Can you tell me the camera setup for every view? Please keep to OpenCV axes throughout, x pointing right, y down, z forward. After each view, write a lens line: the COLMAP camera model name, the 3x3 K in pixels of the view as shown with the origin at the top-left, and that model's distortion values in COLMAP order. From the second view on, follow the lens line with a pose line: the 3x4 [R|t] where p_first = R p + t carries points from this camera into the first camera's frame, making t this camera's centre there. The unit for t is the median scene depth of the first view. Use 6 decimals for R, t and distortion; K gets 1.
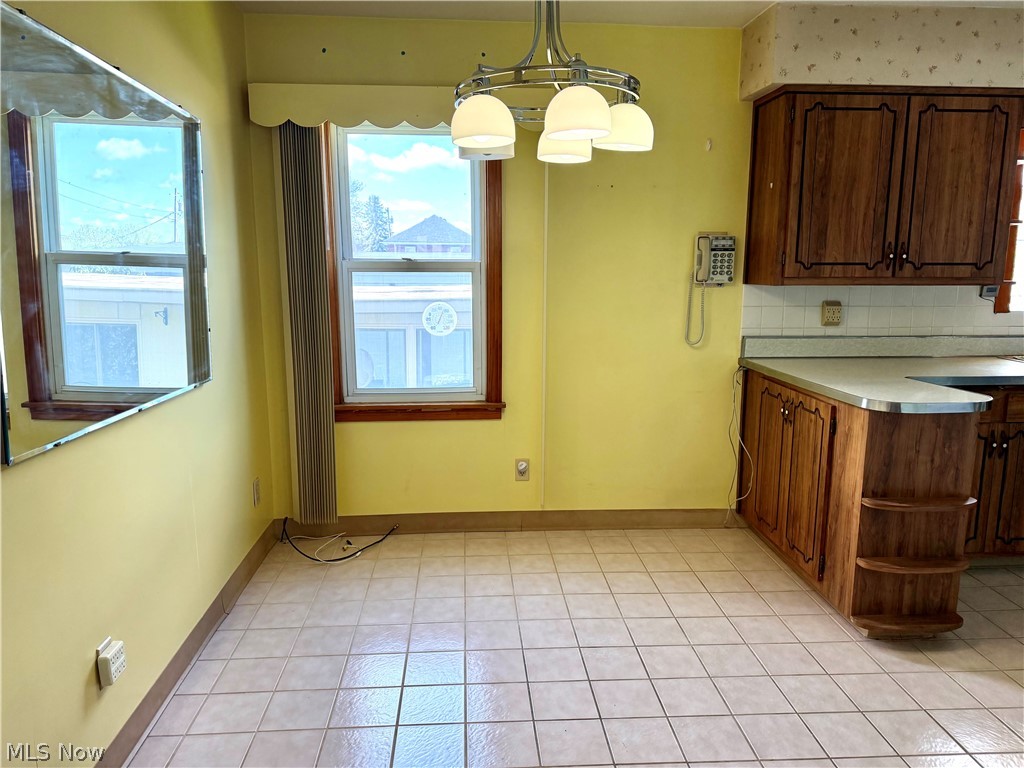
lens RADIAL K [[720.5, 0, 513.1], [0, 720.5, 387.8], [0, 0, 1]] dist [0.040353, -0.052821]
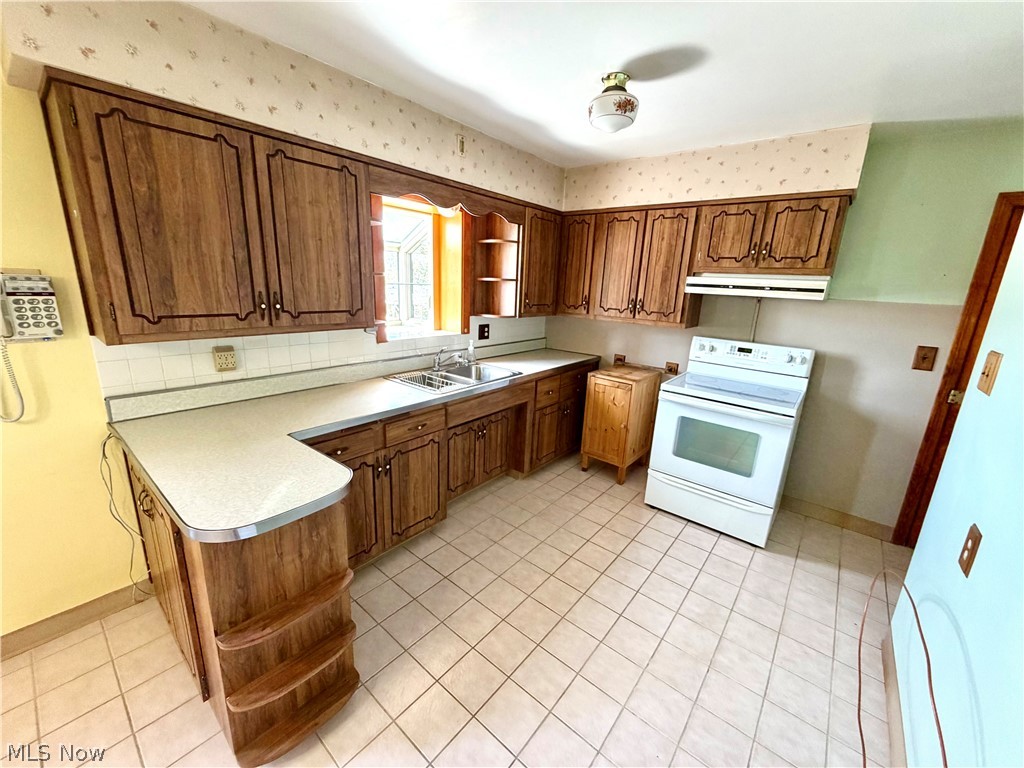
lens RADIAL K [[409.7, 0, 507.5], [0, 409.7, 385.0], [0, 0, 1]] dist [-0.002211, 0.000864]
pose [[0.690417, -0.152113, 0.707239, 0.346722], [0.082754, 0.987832, 0.131677, -0.123772], [-0.718663, -0.032385, 0.694604, 0.382297]]
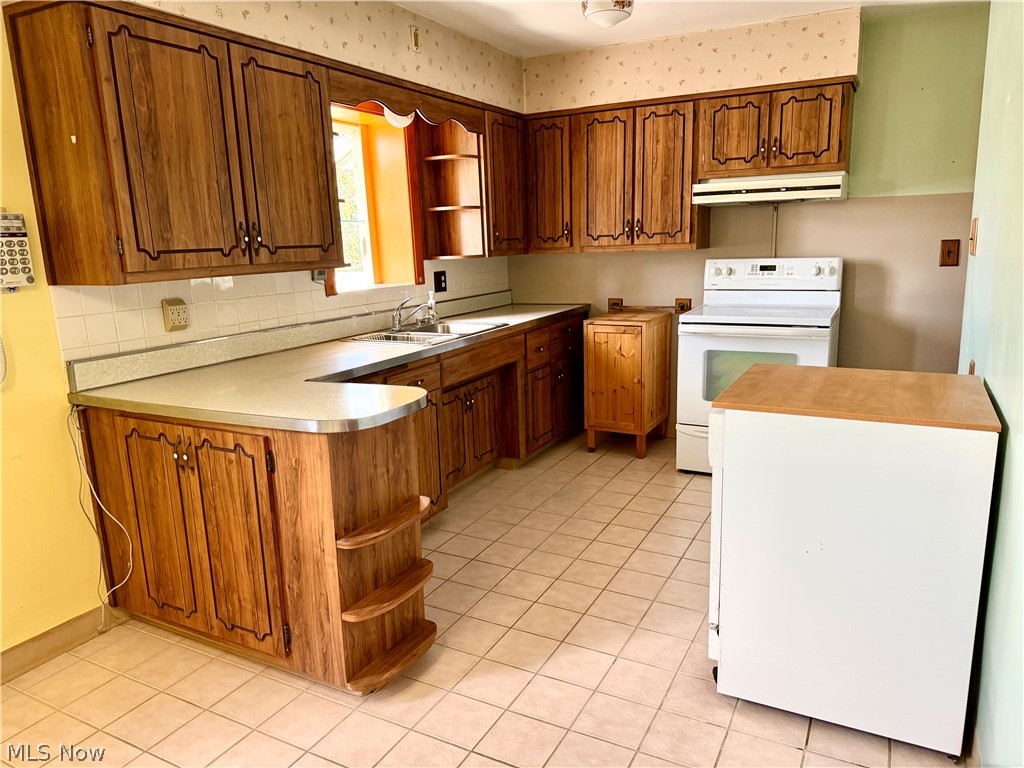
lens RADIAL K [[720.5, 0, 510.0], [0, 720.5, 390.9], [0, 0, 1]] dist [0.040353, -0.052821]
pose [[0.528242, -0.196423, 0.826062, -0.036818], [0.177706, 0.976904, 0.118653, -0.058017], [-0.830289, 0.084118, 0.550948, 0.314089]]
